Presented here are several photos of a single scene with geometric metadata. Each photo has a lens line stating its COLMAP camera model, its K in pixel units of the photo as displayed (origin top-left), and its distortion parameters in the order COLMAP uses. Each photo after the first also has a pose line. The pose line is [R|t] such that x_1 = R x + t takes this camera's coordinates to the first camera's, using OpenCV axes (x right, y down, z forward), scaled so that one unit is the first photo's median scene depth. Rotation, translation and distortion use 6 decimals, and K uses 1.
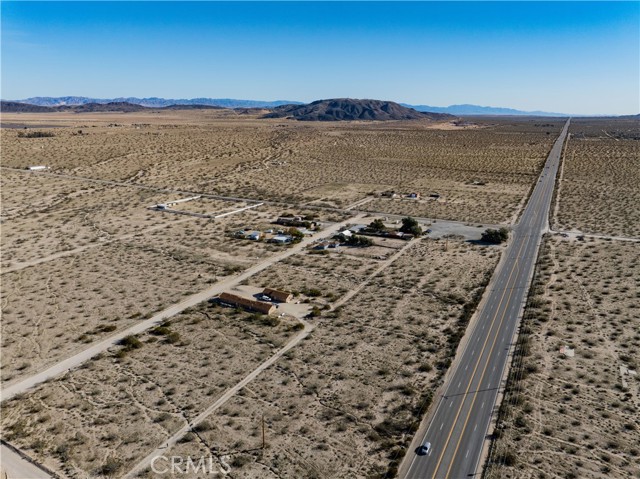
lens RADIAL K [[451.4, 0, 321.3], [0, 451.4, 238.2], [0, 0, 1]] dist [-0.043947, 0.010358]
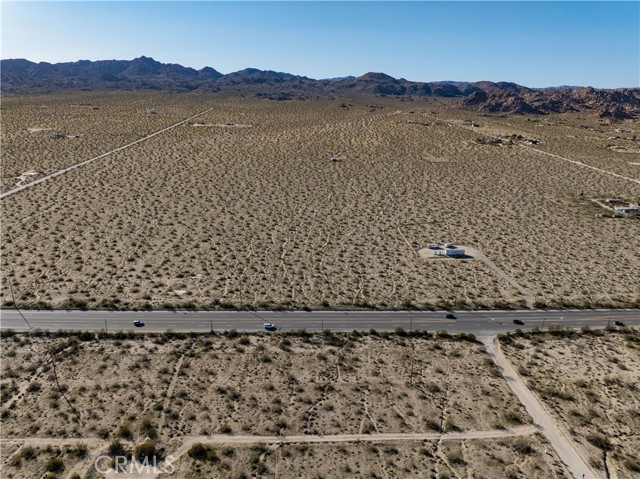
lens RADIAL K [[451.4, 0, 320.5], [0, 451.4, 240.2], [0, 0, 1]] dist [-0.043947, 0.010358]
pose [[-0.527697, -0.276691, 0.803105, -0.673259], [0.202627, 0.877164, 0.435346, -0.364888], [-0.824911, 0.392461, -0.406812, 1.176919]]
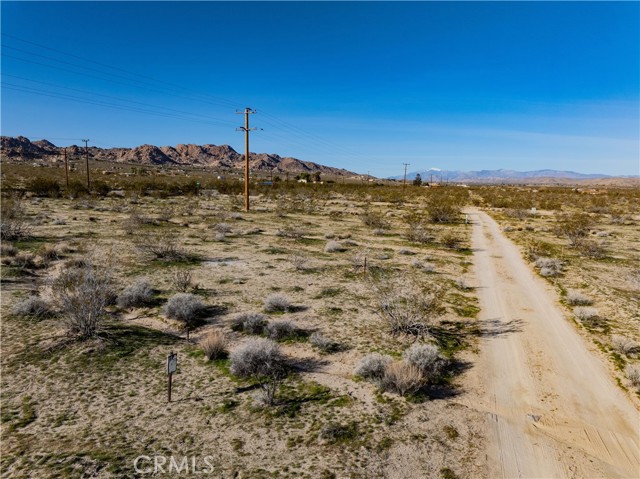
lens RADIAL K [[451.4, 0, 320.8], [0, 451.4, 240.7], [0, 0, 1]] dist [-0.043947, 0.010358]
pose [[-0.983097, -0.005828, -0.182992, -0.090488], [-0.077120, 0.919676, 0.385030, 0.252308], [0.166050, 0.392634, -0.904581, 1.041587]]
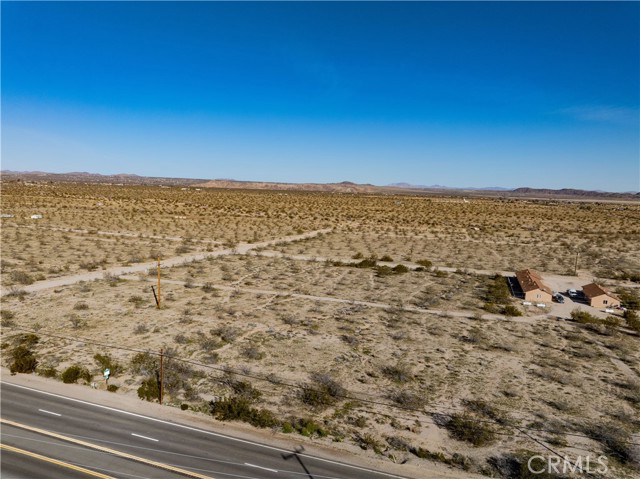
lens RADIAL K [[451.4, 0, 321.8], [0, 451.4, 238.2], [0, 0, 1]] dist [-0.043947, 0.010358]
pose [[0.164268, 0.096561, -0.981678, 0.468403], [-0.302699, 0.952116, 0.043002, 0.188424], [0.938824, 0.290089, 0.185631, 0.814394]]
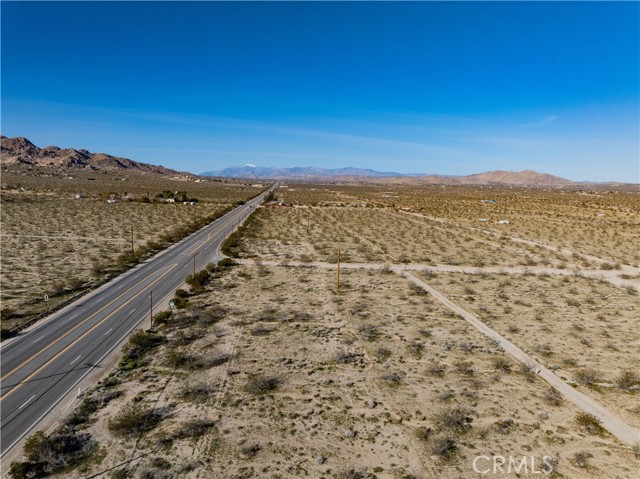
lens RADIAL K [[451.4, 0, 320.7], [0, 451.4, 242.6], [0, 0, 1]] dist [-0.043947, 0.010358]
pose [[-0.834330, 0.037995, -0.549954, 0.280098], [-0.185633, 0.919995, 0.345182, 0.065538], [0.519070, 0.390085, -0.760526, 1.208829]]
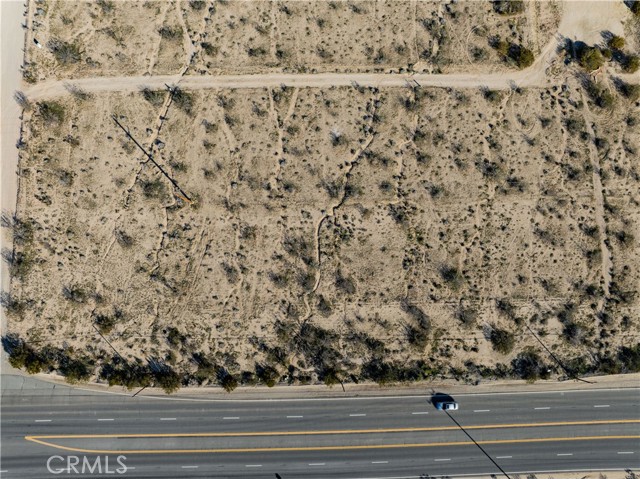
lens RADIAL K [[451.4, 0, 317.3], [0, 451.4, 242.8], [0, 0, 1]] dist [-0.043947, 0.010358]
pose [[0.492931, 0.868589, -0.050717, 0.045926], [-0.255332, 0.200135, 0.945913, -0.182183], [0.831760, -0.453320, 0.320432, 0.684866]]
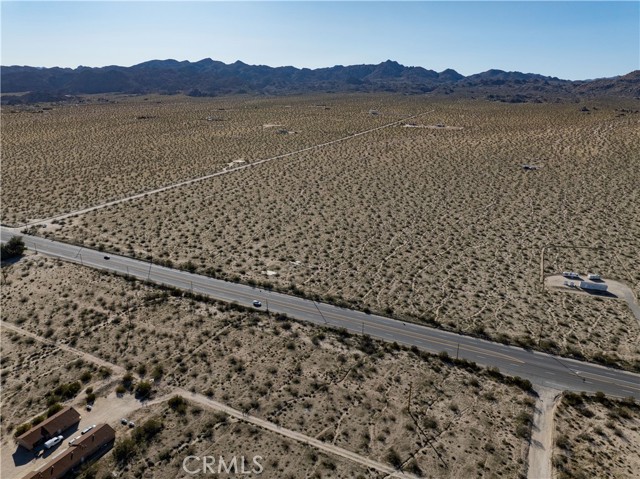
lens RADIAL K [[451.4, 0, 320.3], [0, 451.4, 237.8], [0, 0, 1]] dist [-0.043947, 0.010358]
pose [[-0.045478, -0.310114, 0.949611, -0.793303], [0.258049, 0.914685, 0.311067, -0.254007], [-0.965061, 0.259193, 0.038427, 0.797365]]
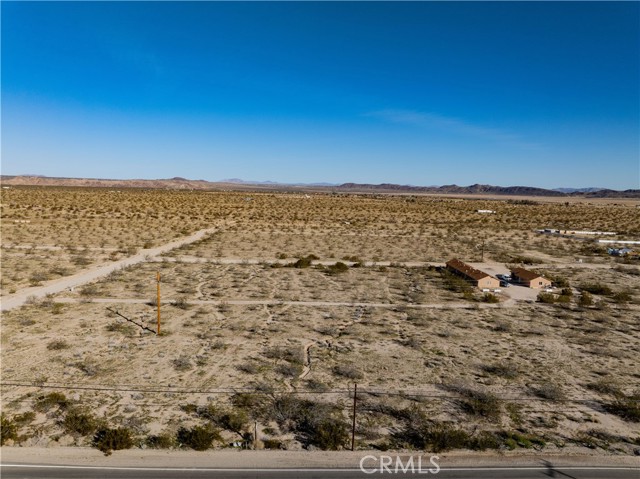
lens RADIAL K [[451.4, 0, 321.8], [0, 451.4, 240.8], [0, 0, 1]] dist [-0.043947, 0.010358]
pose [[0.506164, 0.094626, -0.857230, 0.365226], [-0.257679, 0.965153, -0.045611, 0.241178], [0.823043, 0.243977, 0.512909, 0.634399]]
